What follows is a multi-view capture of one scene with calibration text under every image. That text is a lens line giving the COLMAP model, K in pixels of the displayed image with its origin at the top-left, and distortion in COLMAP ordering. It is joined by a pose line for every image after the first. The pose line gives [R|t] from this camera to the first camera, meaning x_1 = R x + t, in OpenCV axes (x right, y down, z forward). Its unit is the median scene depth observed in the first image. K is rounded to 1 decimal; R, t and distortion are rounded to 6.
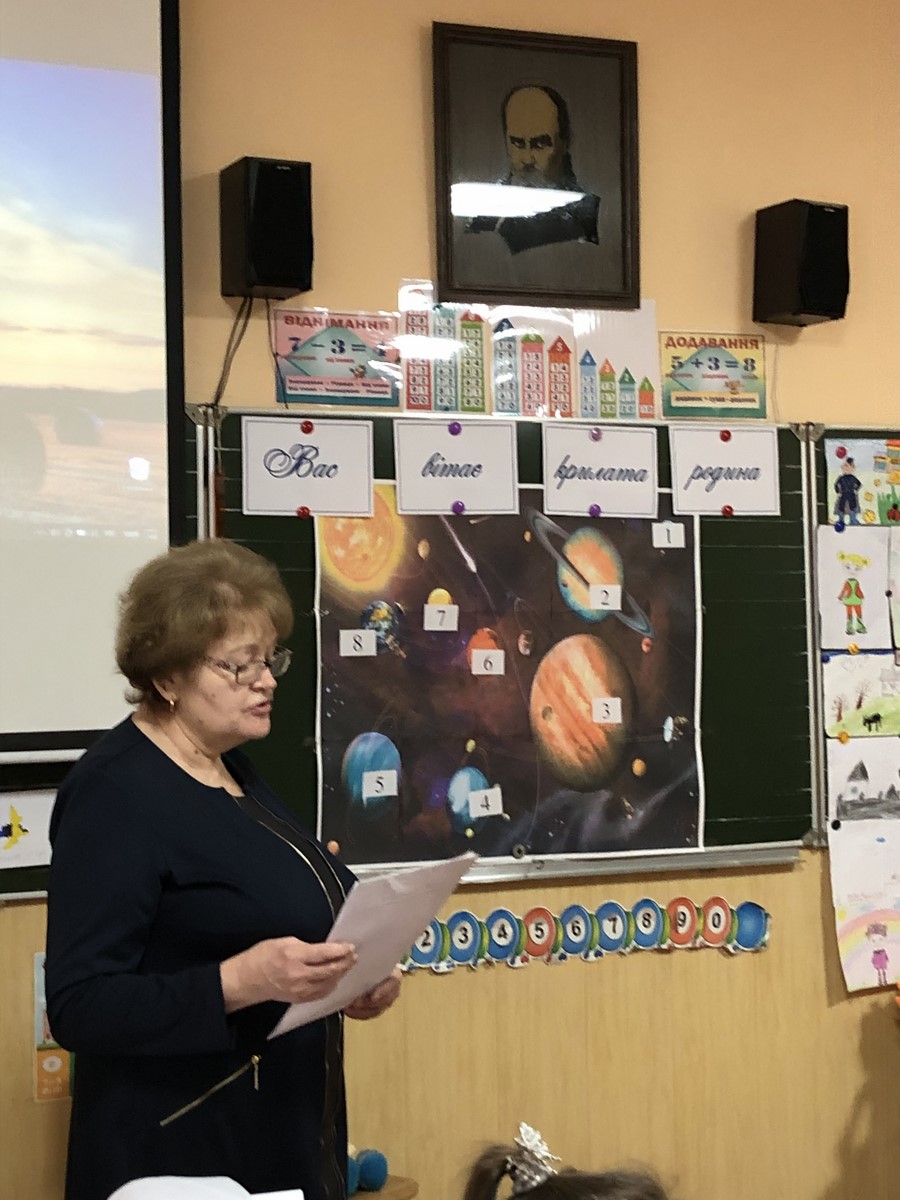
lens RADIAL K [[2044.5, 0, 417.5], [0, 2044.5, 577.7], [0, 0, 1]] dist [0.224946, -0.939863]
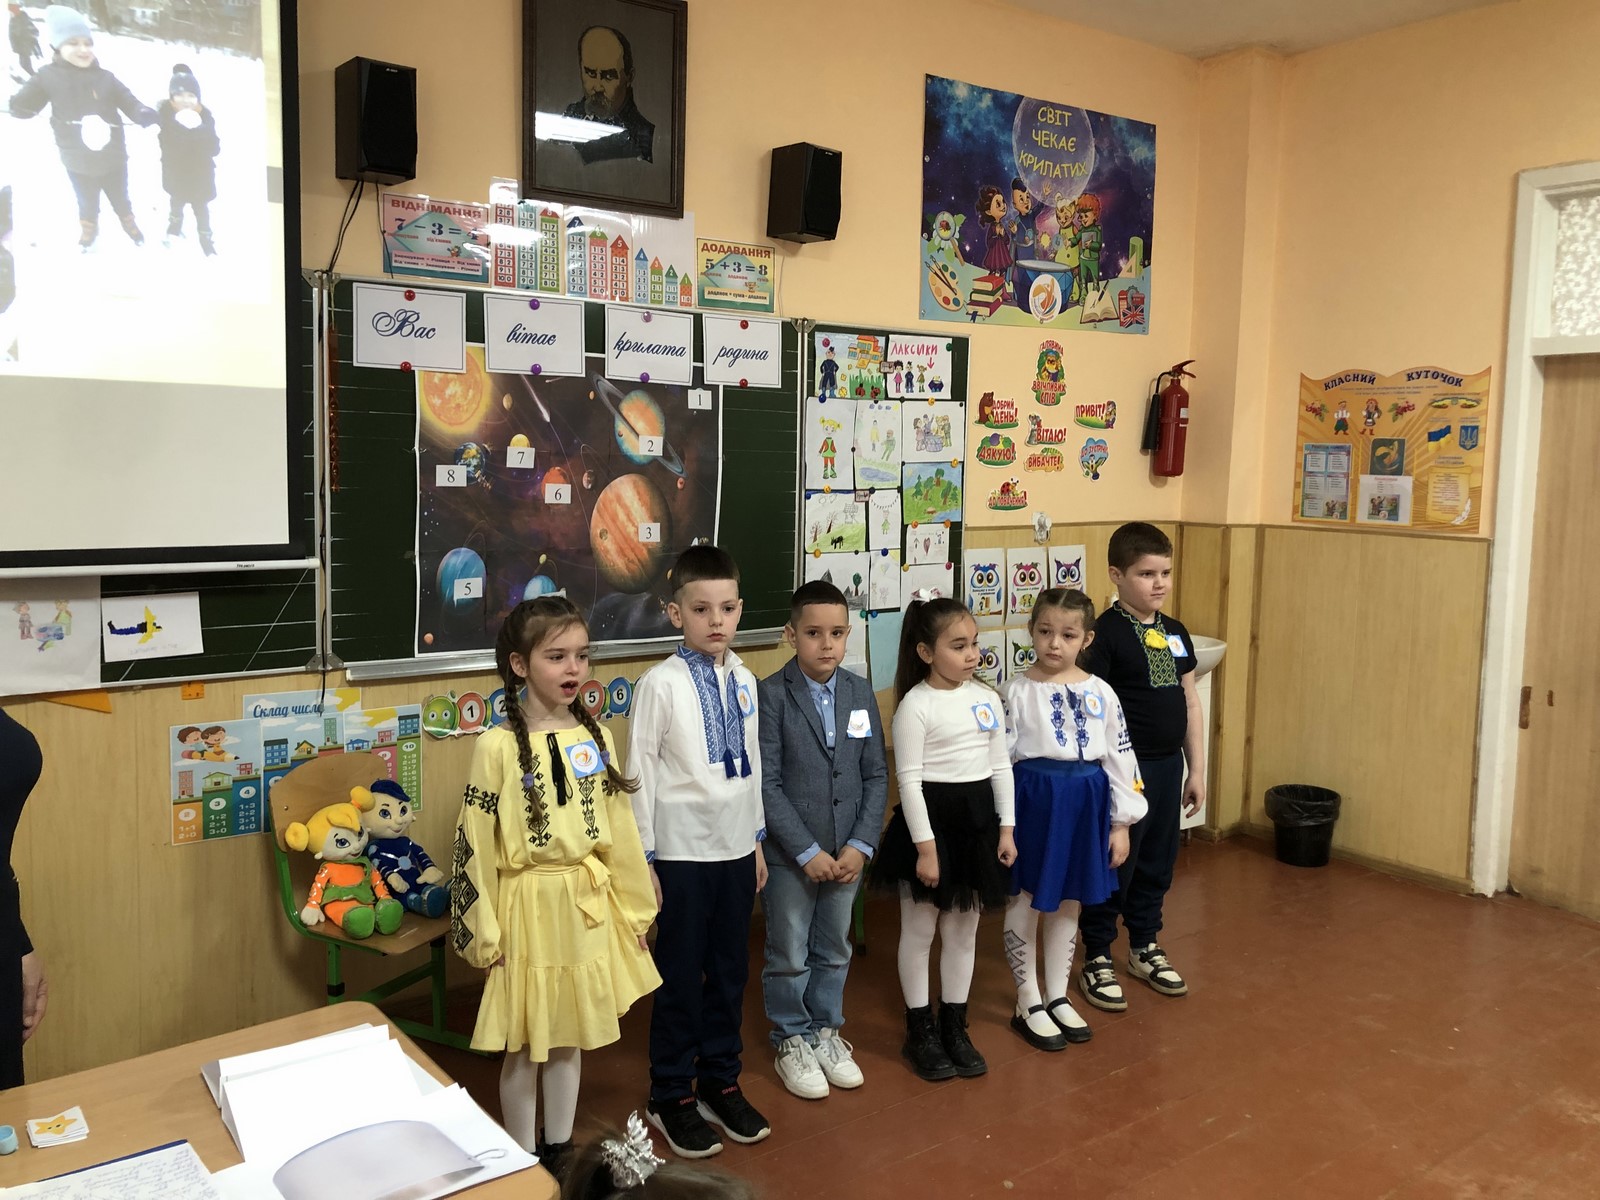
lens RADIAL K [[1295.1, 0, 794.7], [0, 1295.1, 584.1], [0, 0, 1]] dist [0.146082, -0.464318]
pose [[0.974028, 0.017644, 0.225740, -0.003852], [-0.048757, 0.989916, 0.133003, -0.017677], [-0.221117, -0.140555, 0.965066, 0.172572]]
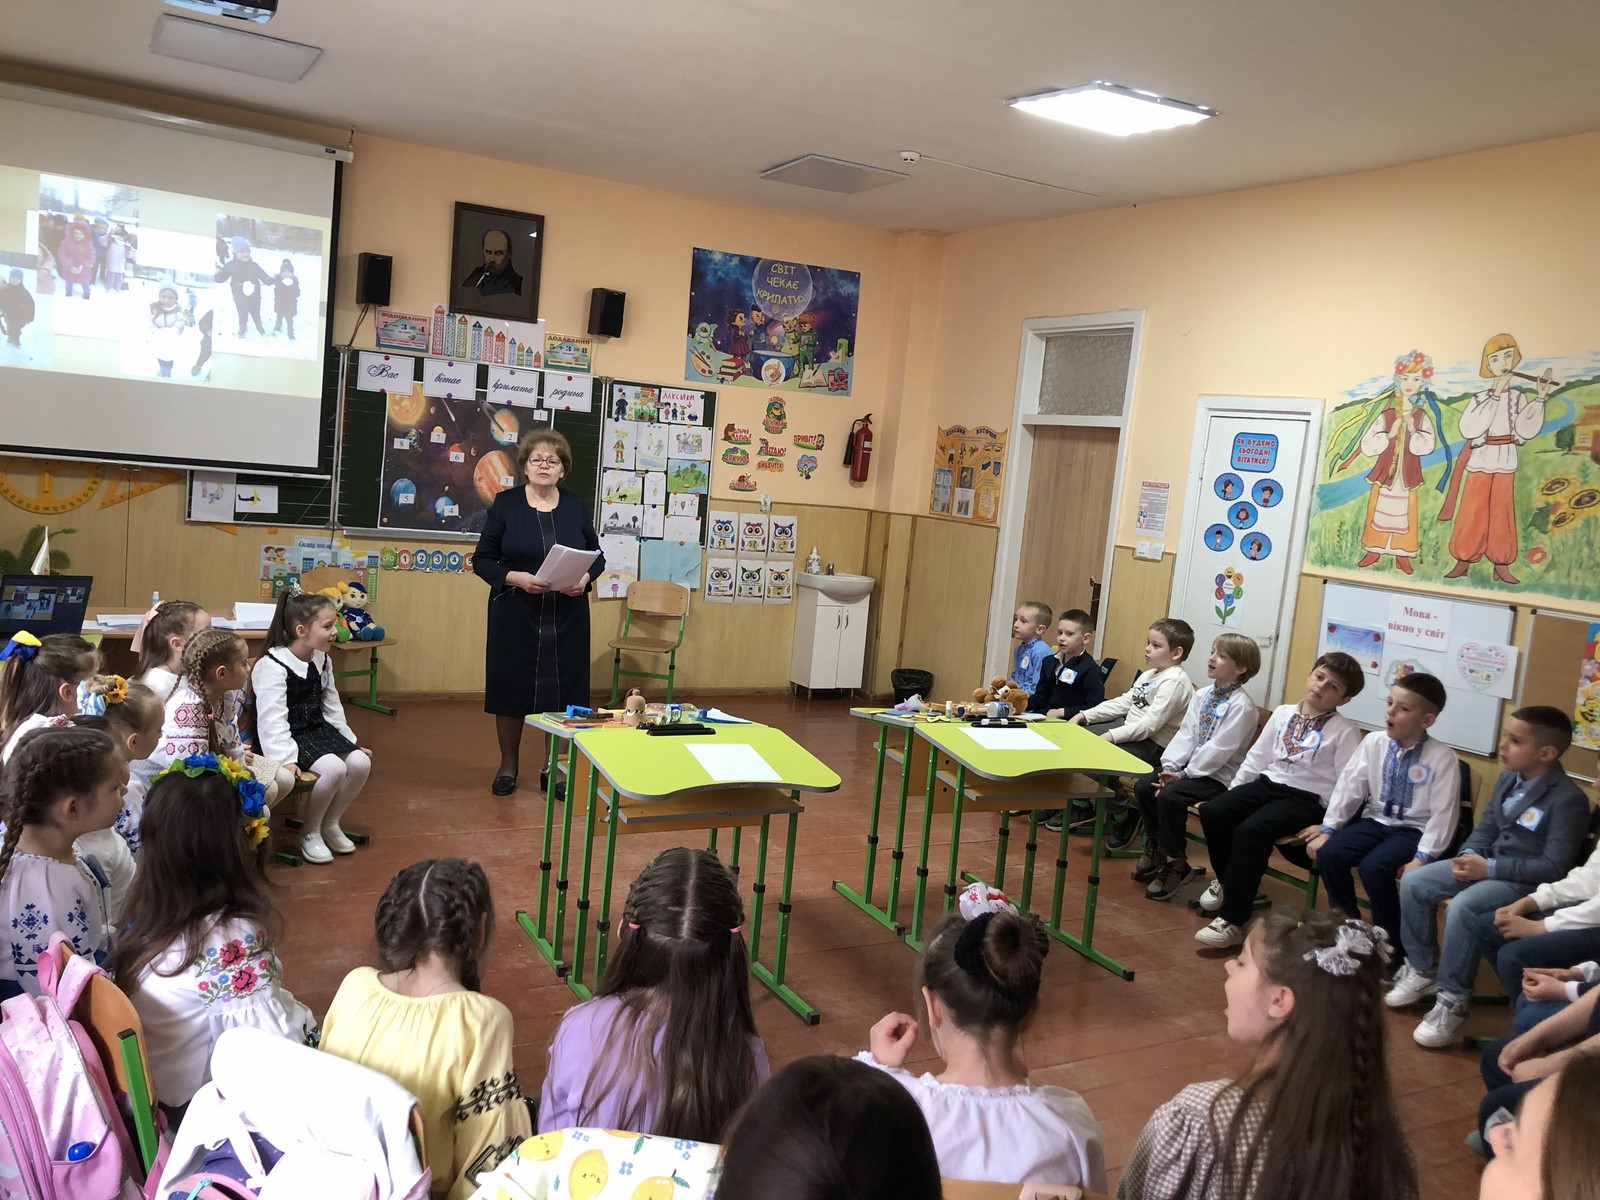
lens RADIAL K [[1280.5, 0, 814.9], [0, 1280.5, 600.6], [0, 0, 1]] dist [0.008846, -0.054245]
pose [[0.988730, 0.103786, 0.107894, 0.318431], [-0.119050, 0.982050, 0.146306, -0.069507], [-0.090772, -0.157502, 0.983338, -0.645289]]
